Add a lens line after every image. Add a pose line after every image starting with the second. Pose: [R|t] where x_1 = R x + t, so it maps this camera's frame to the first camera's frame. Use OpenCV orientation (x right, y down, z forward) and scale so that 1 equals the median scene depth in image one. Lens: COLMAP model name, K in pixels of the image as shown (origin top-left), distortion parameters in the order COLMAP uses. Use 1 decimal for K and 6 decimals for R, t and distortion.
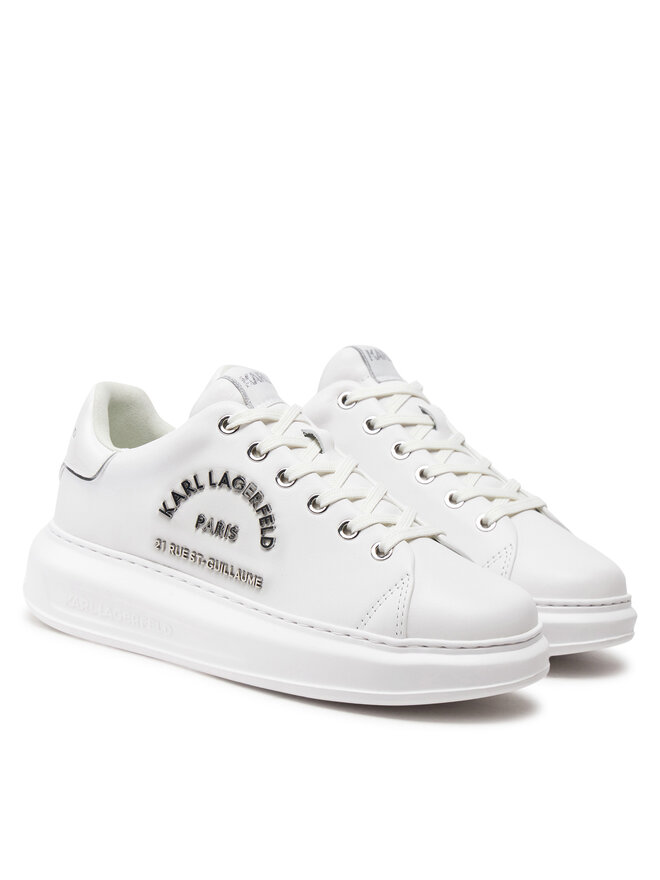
lens RADIAL K [[2349.4, 0, 330.0], [0, 2349.4, 440.0], [0, 0, 1]] dist [-0.053439, -0.067984]
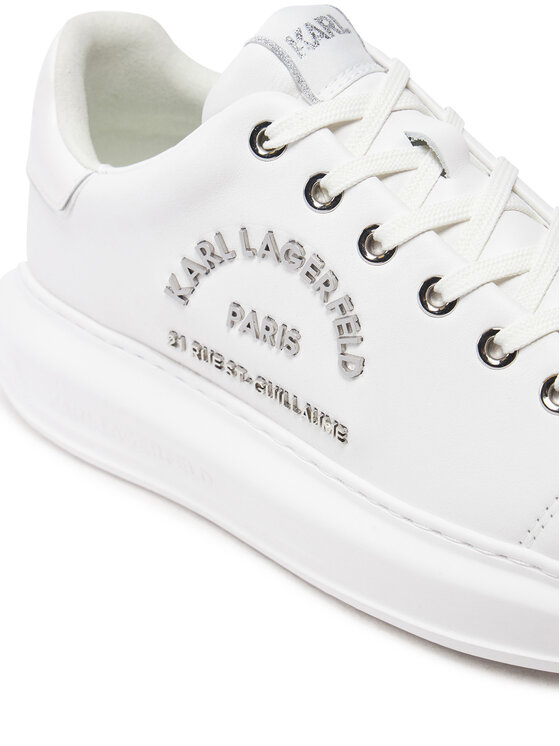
lens RADIAL K [[1778.5, 0, 280.0], [0, 1778.5, 373.0], [0, 0, 1]] dist [0.068411, 0.368509]
pose [[0.984207, -0.038170, -0.172859, 0.028506], [0.100526, 0.924266, 0.368275, -0.107923], [0.145711, -0.379836, 0.913506, 0.603704]]
